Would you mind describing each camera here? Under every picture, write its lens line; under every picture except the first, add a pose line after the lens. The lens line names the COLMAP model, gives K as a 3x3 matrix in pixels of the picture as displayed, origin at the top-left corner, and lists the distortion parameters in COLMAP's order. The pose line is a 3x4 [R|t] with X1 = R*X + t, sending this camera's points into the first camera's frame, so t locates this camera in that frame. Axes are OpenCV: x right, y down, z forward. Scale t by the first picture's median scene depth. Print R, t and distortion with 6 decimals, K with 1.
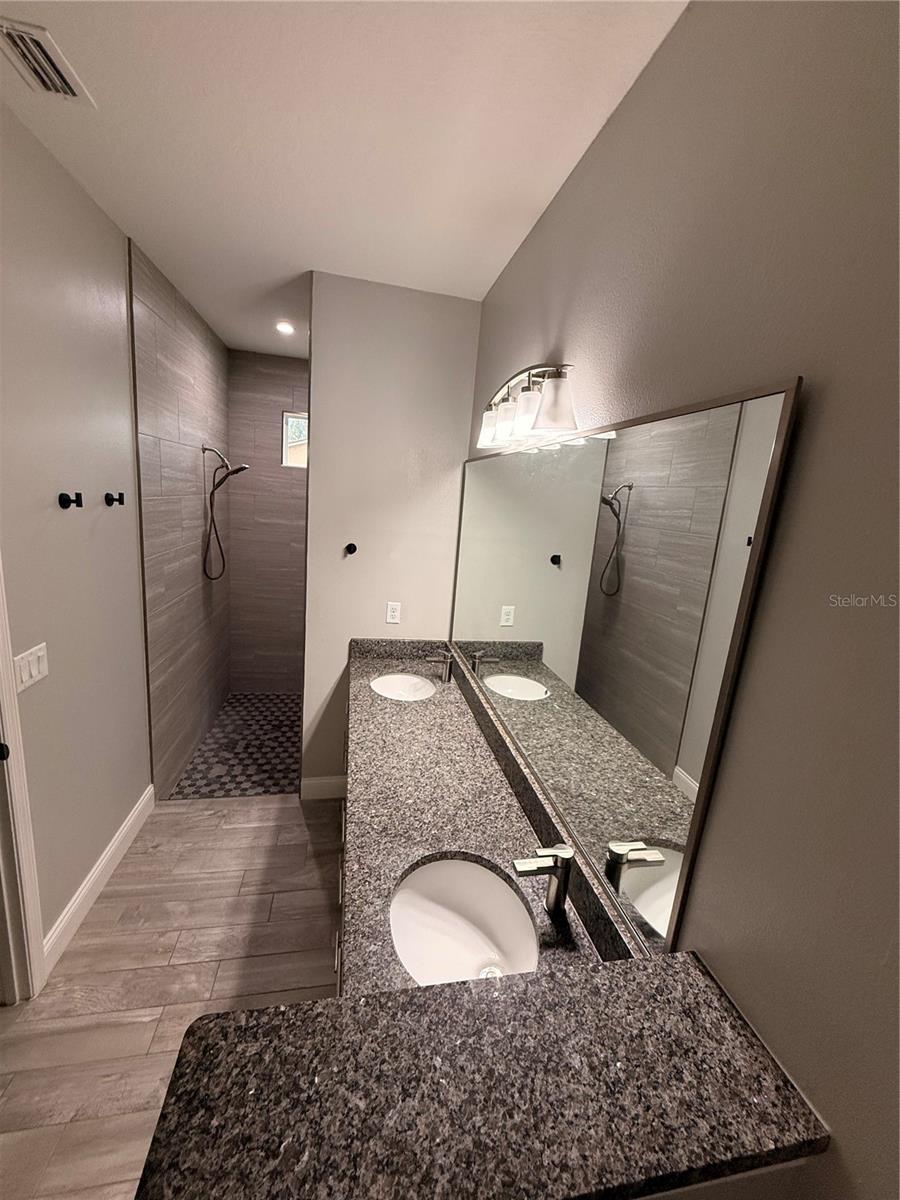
lens RADIAL K [[482.6, 0, 446.8], [0, 482.6, 596.5], [0, 0, 1]] dist [-0.003234, -0.000245]
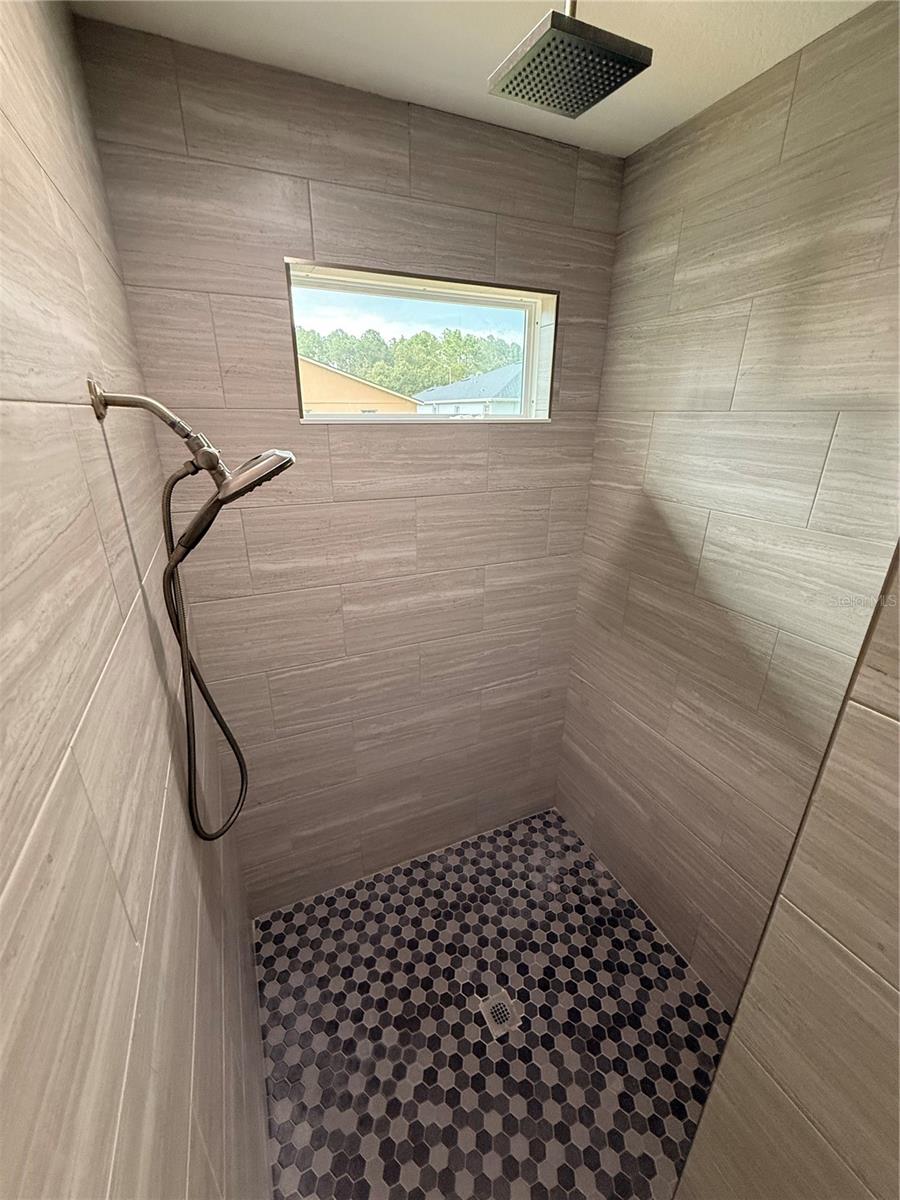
lens RADIAL K [[482.6, 0, 453.8], [0, 482.6, 599.6], [0, 0, 1]] dist [-0.003234, -0.000245]
pose [[0.970225, -0.150815, 0.189519, -0.334173], [0.116276, 0.976442, 0.181770, -0.198320], [-0.212468, -0.154321, 0.964905, 0.612447]]
